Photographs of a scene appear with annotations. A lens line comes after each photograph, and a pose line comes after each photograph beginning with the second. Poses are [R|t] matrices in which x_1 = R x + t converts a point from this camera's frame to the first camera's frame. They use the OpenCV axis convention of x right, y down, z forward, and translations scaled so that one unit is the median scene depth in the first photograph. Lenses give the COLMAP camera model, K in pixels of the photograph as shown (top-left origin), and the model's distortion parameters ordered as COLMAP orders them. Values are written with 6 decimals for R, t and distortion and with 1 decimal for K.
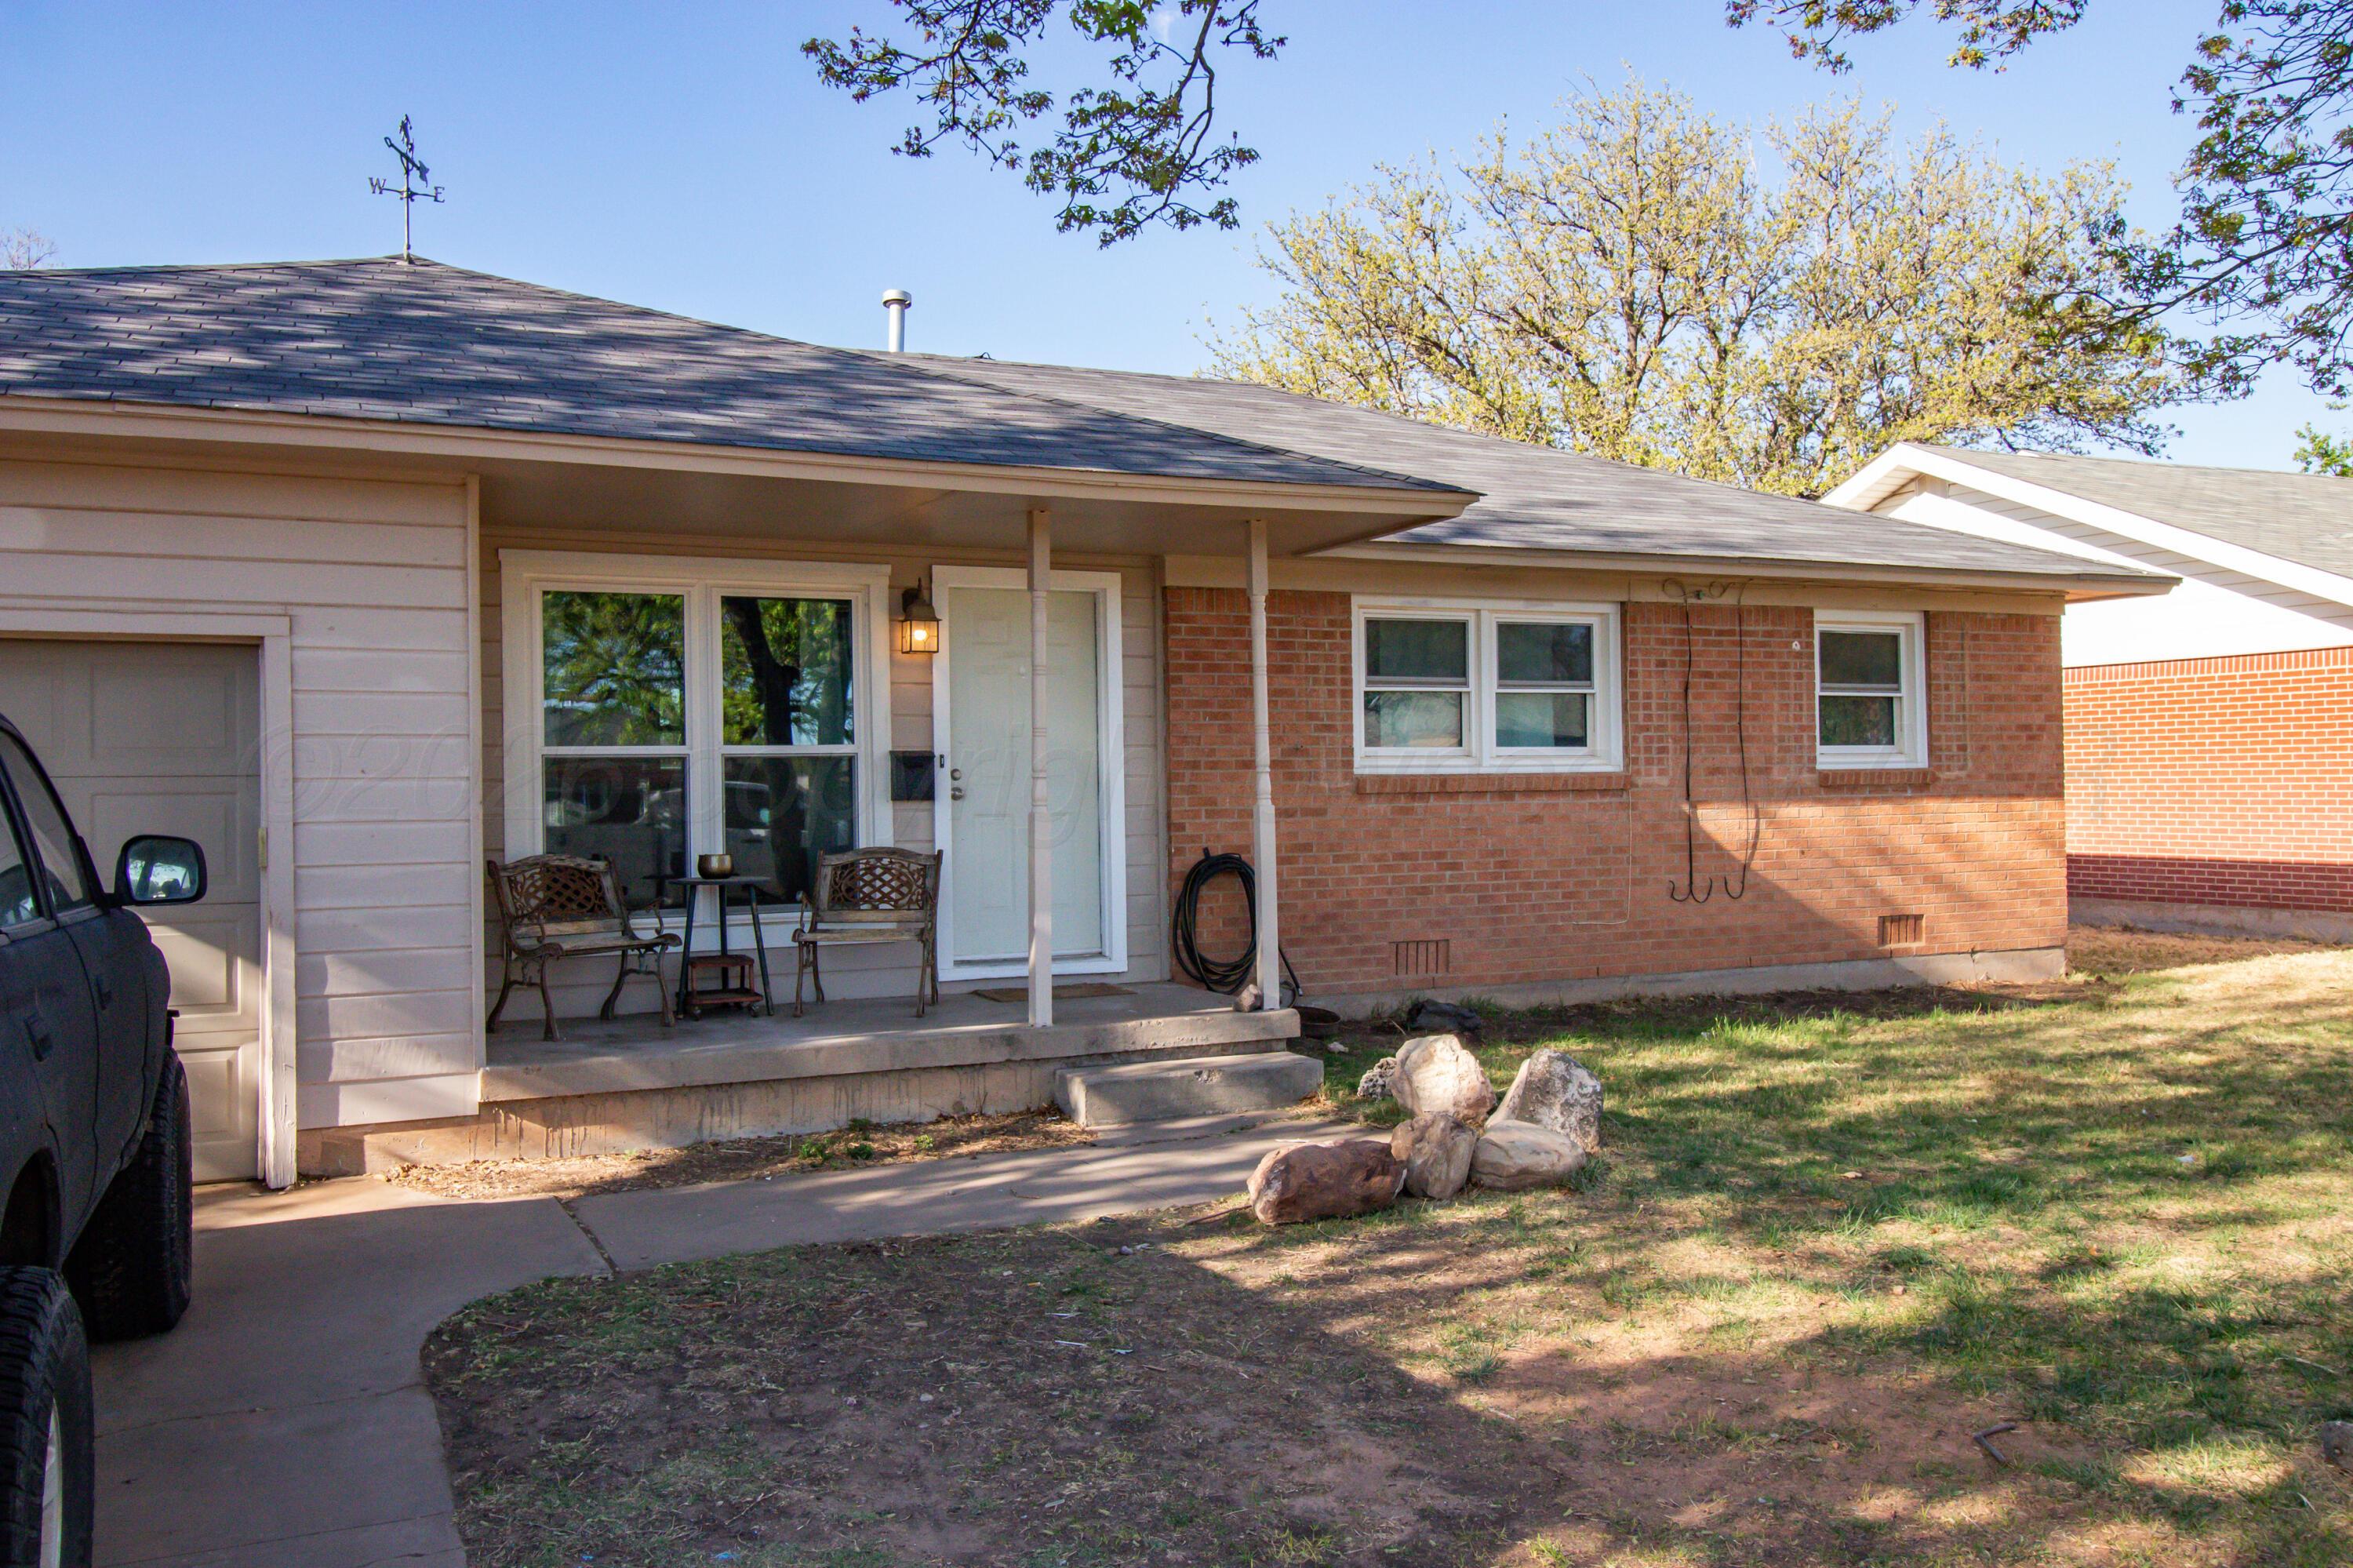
lens RADIAL K [[1870.3, 0, 1174.7], [0, 1870.3, 760.2], [0, 0, 1]] dist [0.005114, 0.007737]
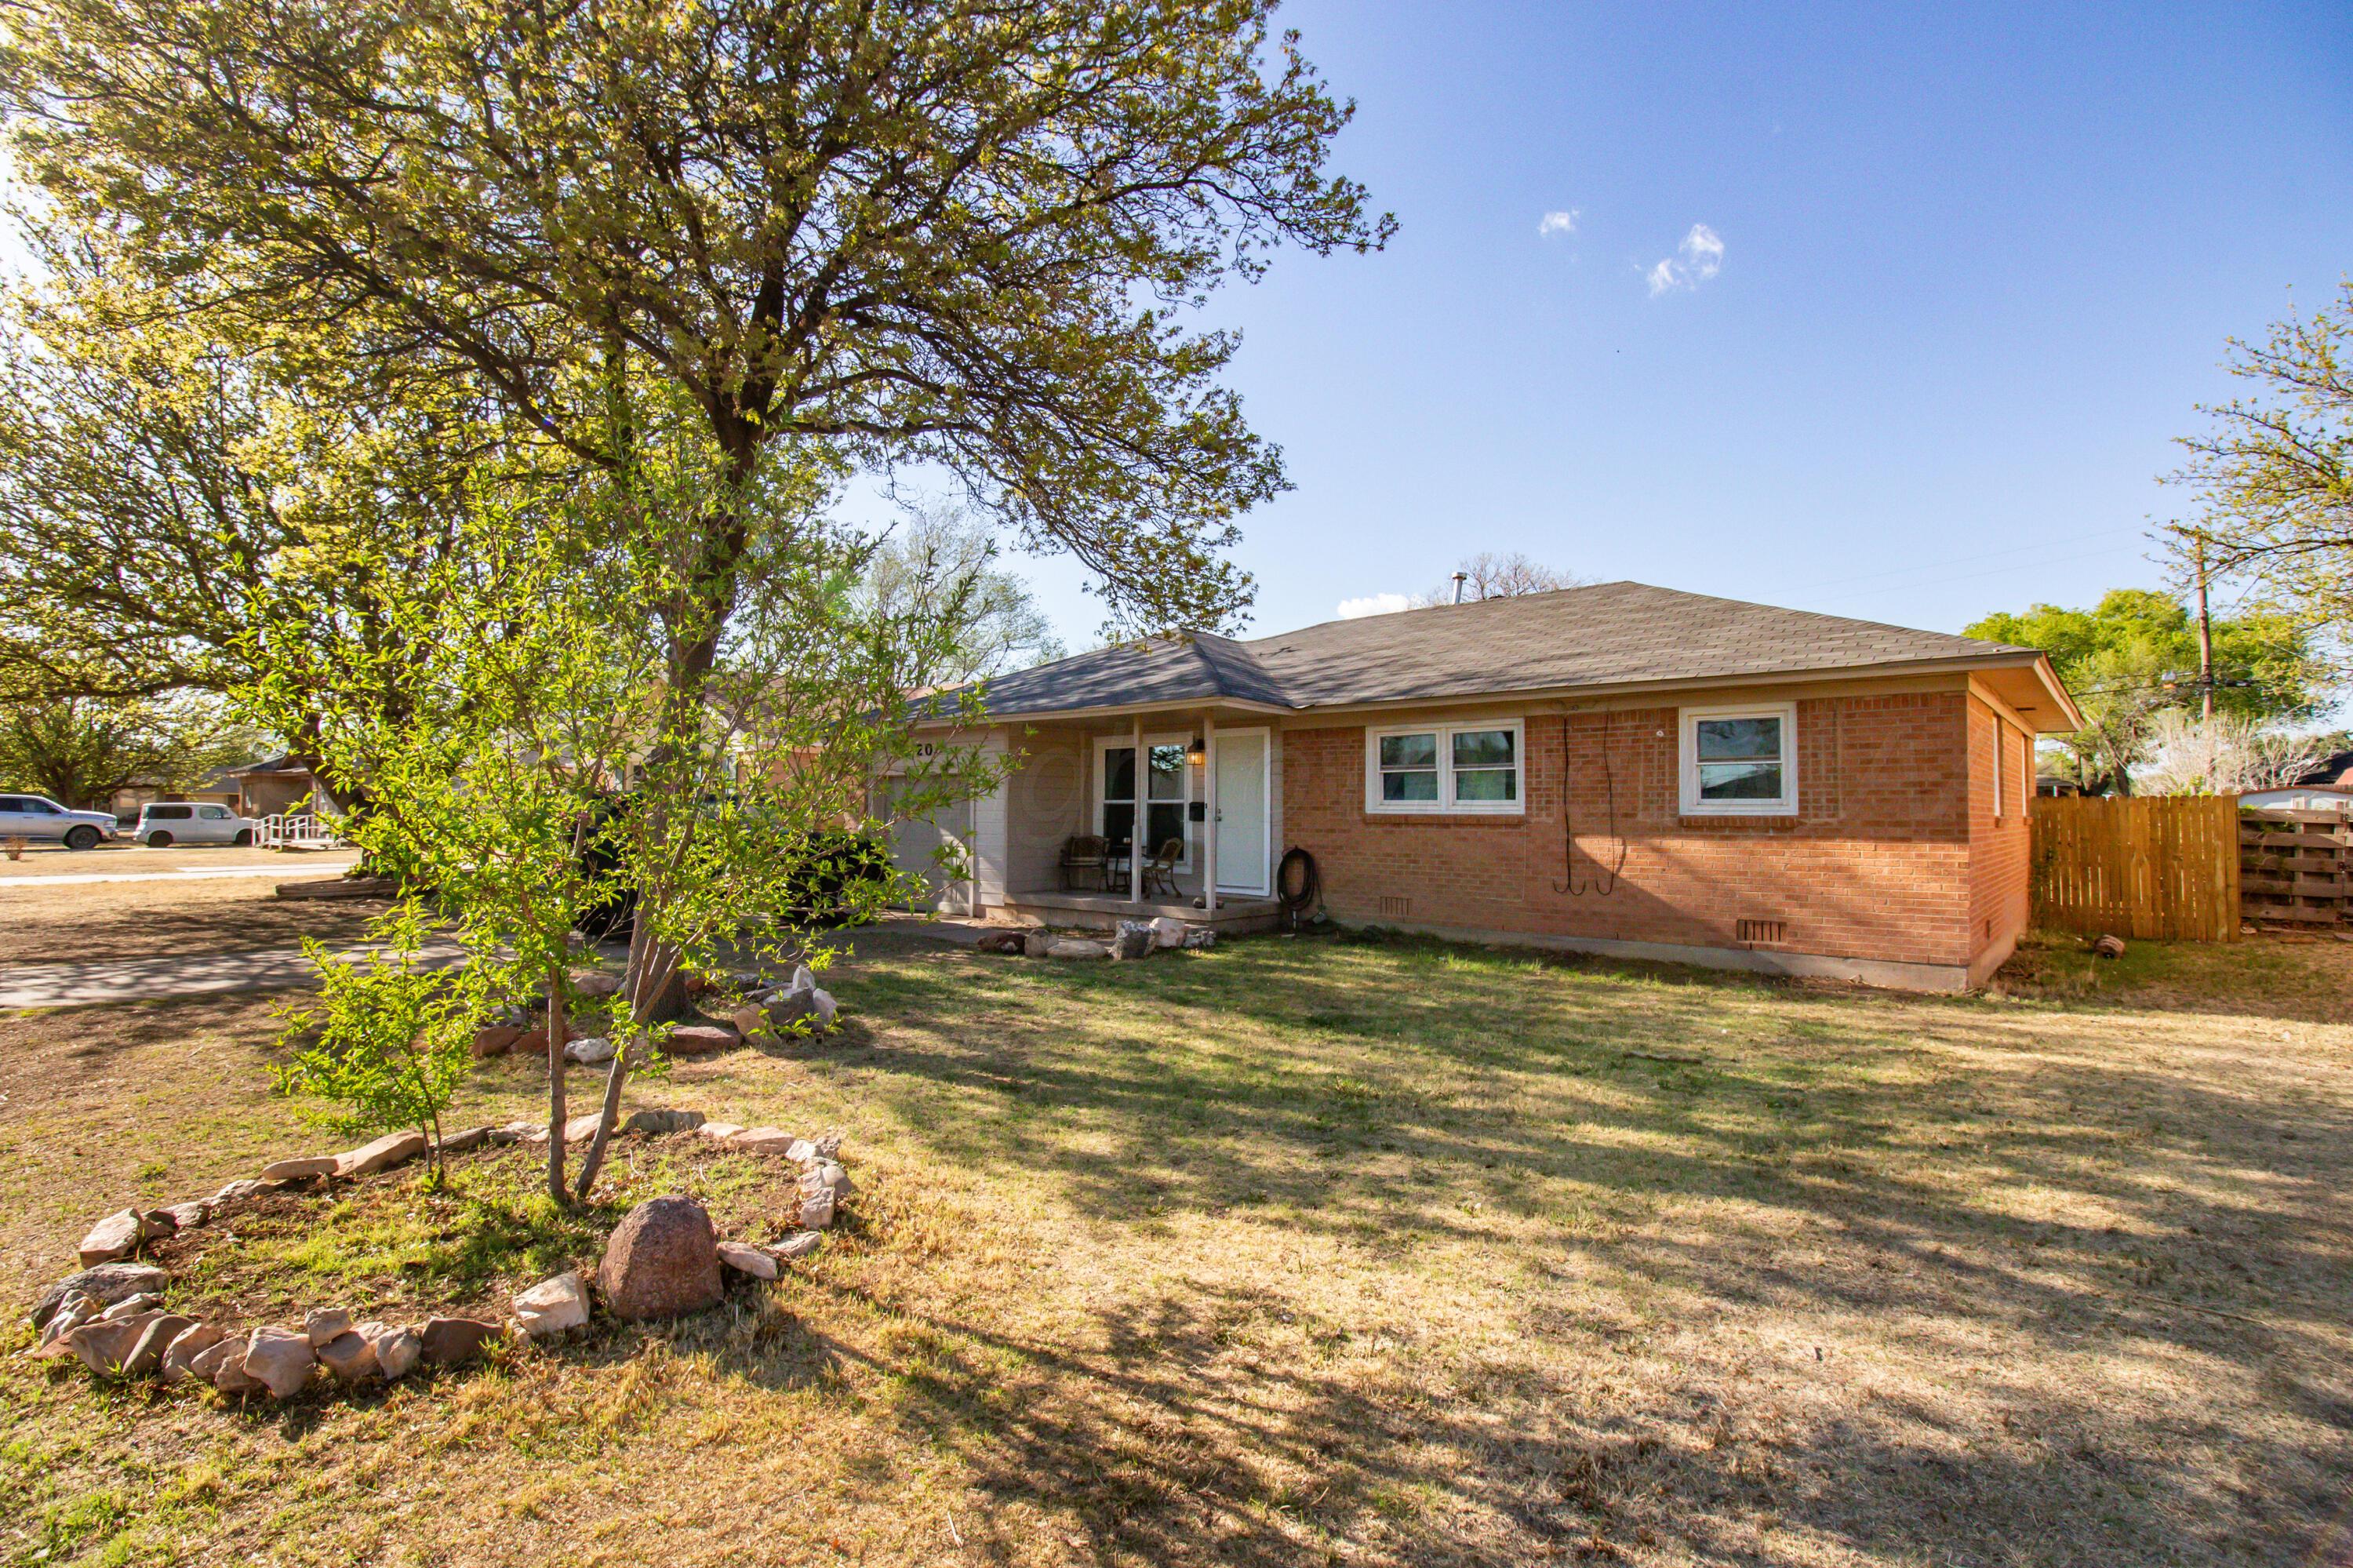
lens RADIAL K [[1131.2, 0, 1165.1], [0, 1131.2, 793.8], [0, 0, 1]] dist [-0.001032, -0.000248]
pose [[0.386605, -0.000791, -0.922245, 1.491668], [0.002039, 0.999998, -0.000003, -0.018848], [0.922243, -0.001880, 0.386606, 0.397051]]
